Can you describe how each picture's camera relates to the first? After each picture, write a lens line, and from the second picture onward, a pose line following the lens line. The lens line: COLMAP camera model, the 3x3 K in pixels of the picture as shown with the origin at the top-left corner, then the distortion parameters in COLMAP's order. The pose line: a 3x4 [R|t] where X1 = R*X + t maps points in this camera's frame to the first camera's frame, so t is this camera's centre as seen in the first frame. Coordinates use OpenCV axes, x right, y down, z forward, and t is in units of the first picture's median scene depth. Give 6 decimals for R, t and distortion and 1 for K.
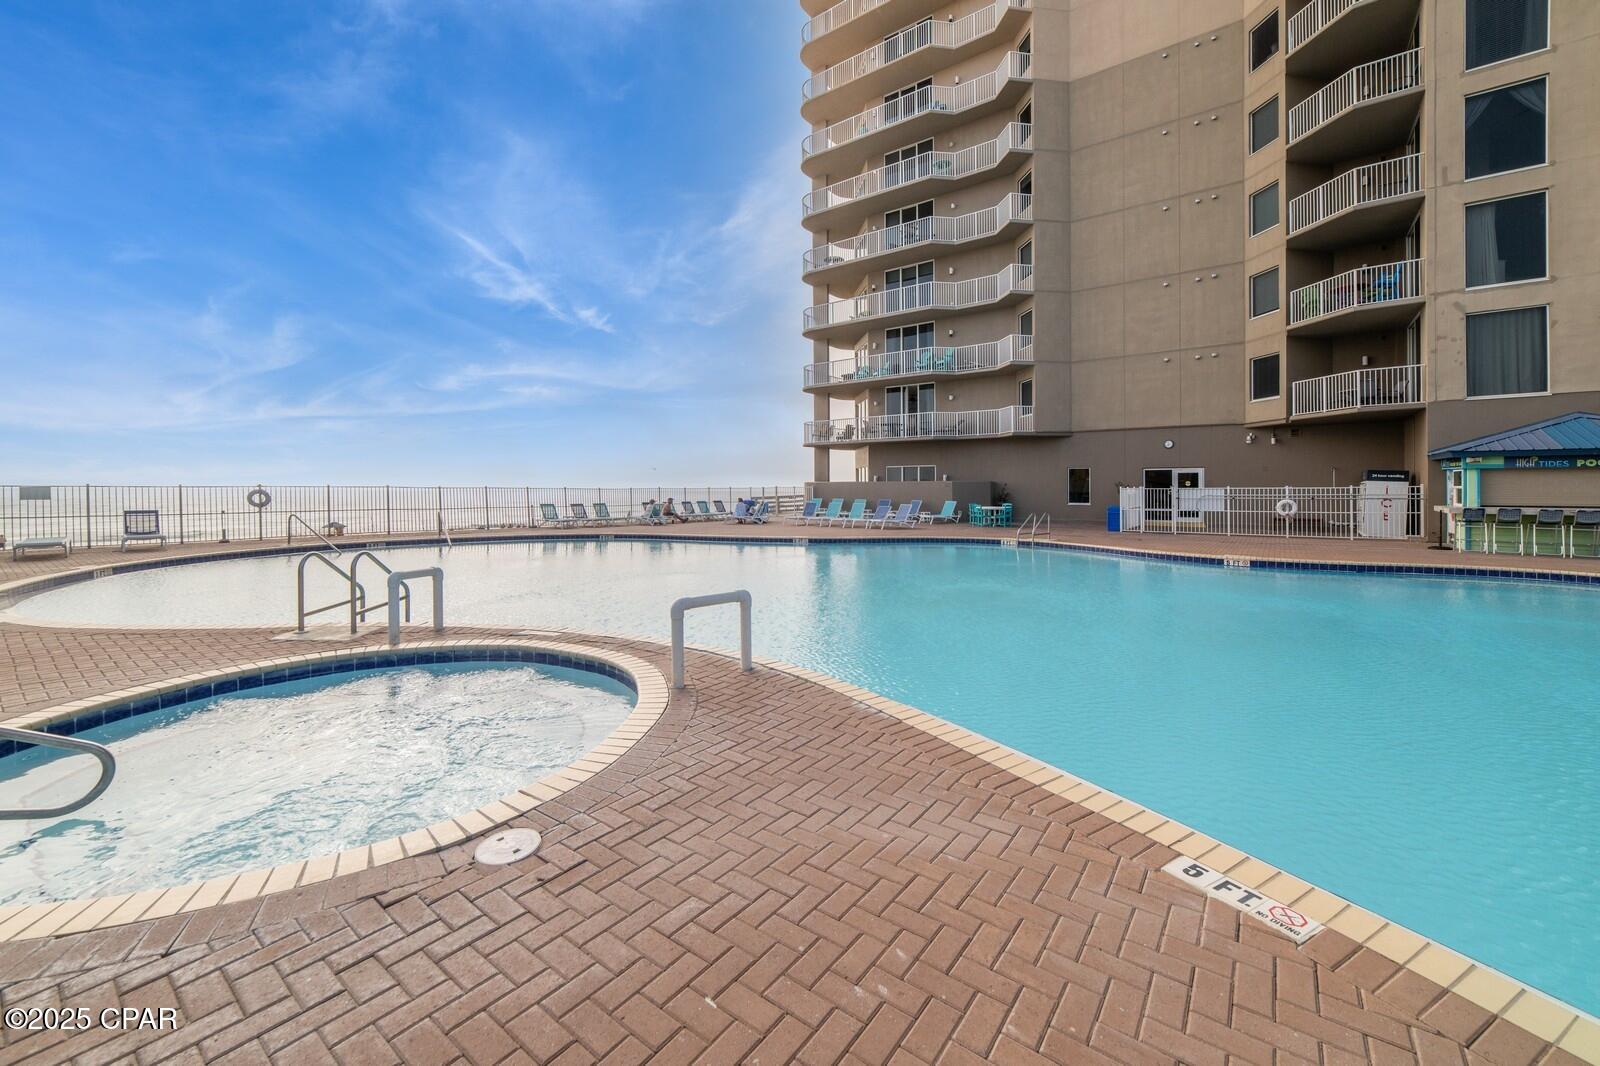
lens RADIAL K [[644.4, 0, 797.1], [0, 644.4, 497.9], [0, 0, 1]] dist [0.001826, 0.000285]
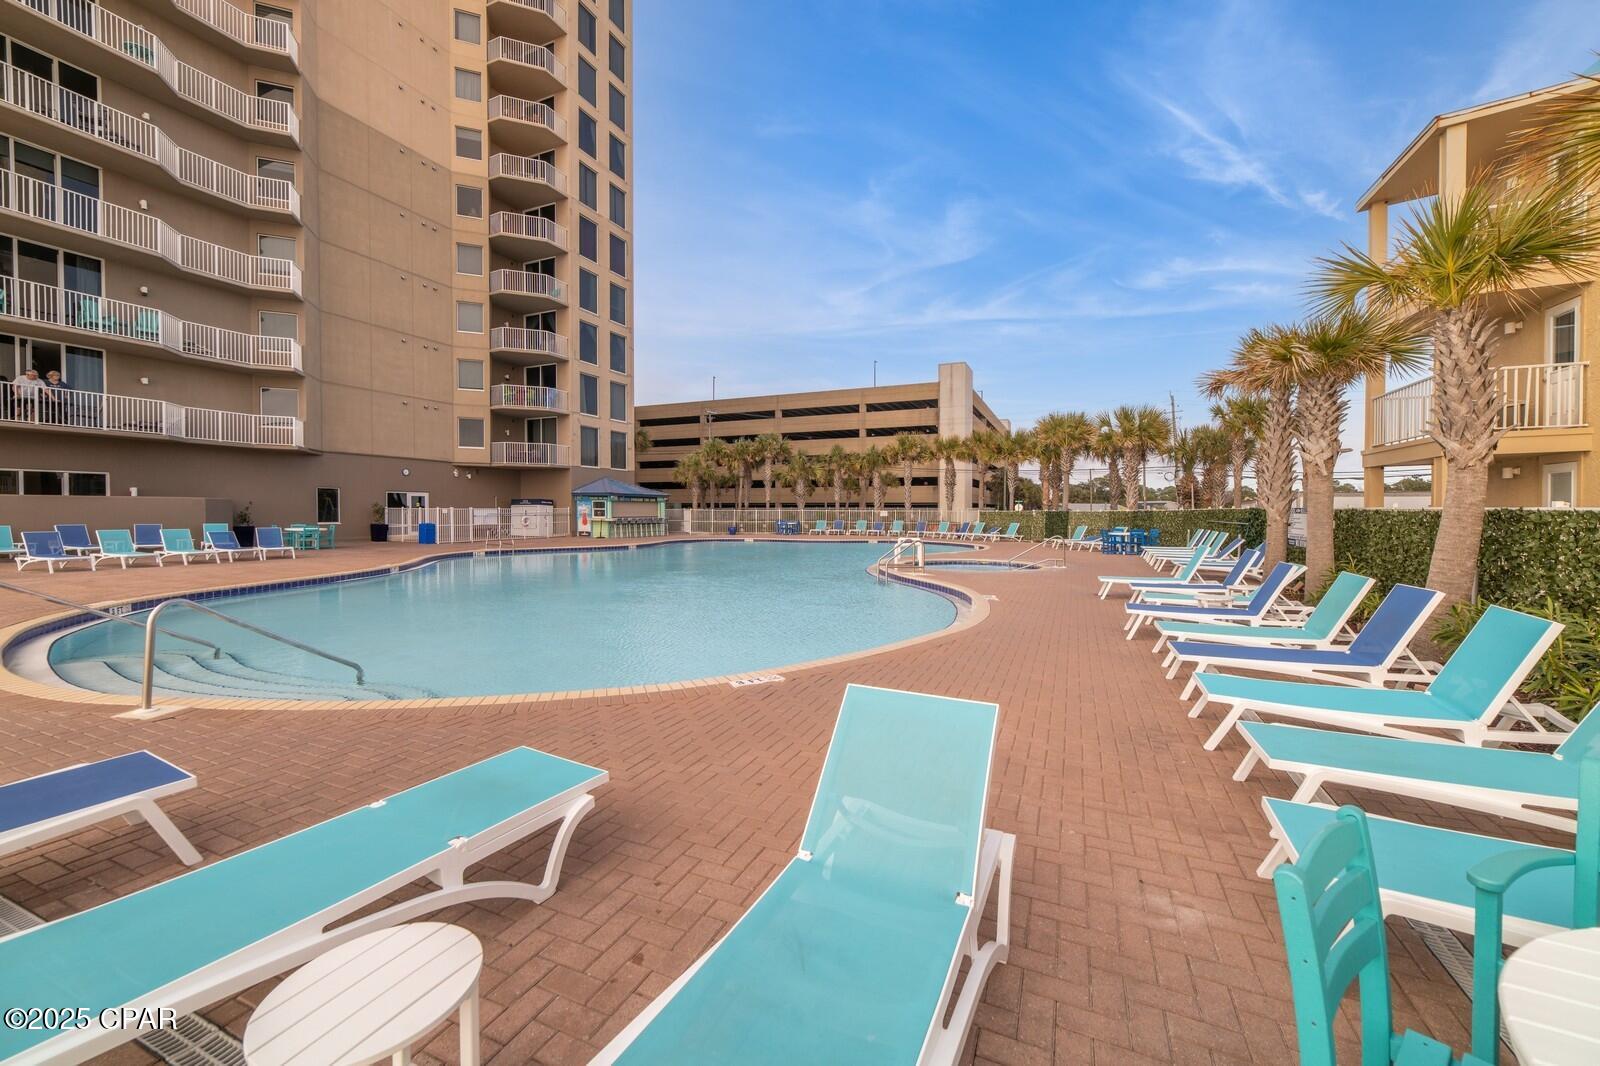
lens RADIAL K [[636.4, 0, 800.0], [0, 636.4, 533.0], [0, 0, 1]] dist [-0.000490, -0.000076]
pose [[-0.235069, -0.032947, 0.971420, -0.787082], [0.008489, 0.999318, 0.035947, -0.005217], [-0.971942, 0.016696, -0.234629, 0.567126]]
